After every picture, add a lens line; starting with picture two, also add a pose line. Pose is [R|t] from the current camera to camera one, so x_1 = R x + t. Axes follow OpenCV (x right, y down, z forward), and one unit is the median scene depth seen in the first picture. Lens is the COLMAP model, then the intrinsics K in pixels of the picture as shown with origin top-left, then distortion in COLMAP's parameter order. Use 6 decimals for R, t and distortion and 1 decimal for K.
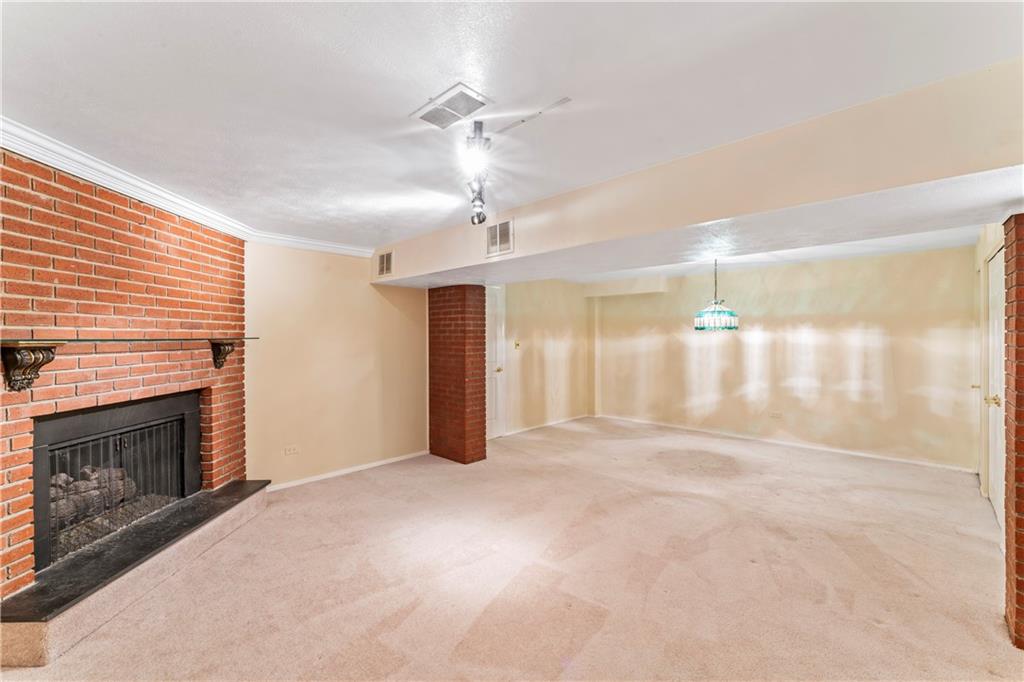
lens RADIAL K [[416.0, 0, 515.0], [0, 416.0, 339.9], [0, 0, 1]] dist [0.000221, -0.000027]
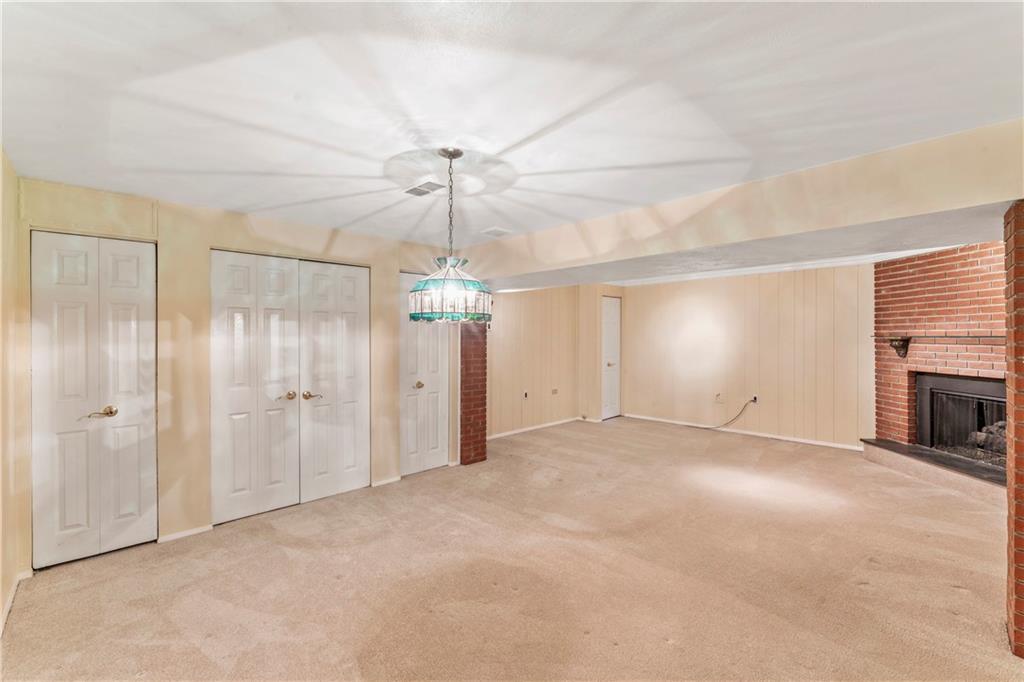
lens RADIAL K [[445.1, 0, 508.4], [0, 445.1, 340.2], [0, 0, 1]] dist [-0.000004, 0.000018]
pose [[-0.998365, 0.006633, 0.056768, 0.699634], [0.007706, 0.999795, 0.018708, -0.032174], [-0.056633, 0.019115, -0.998212, 2.844033]]
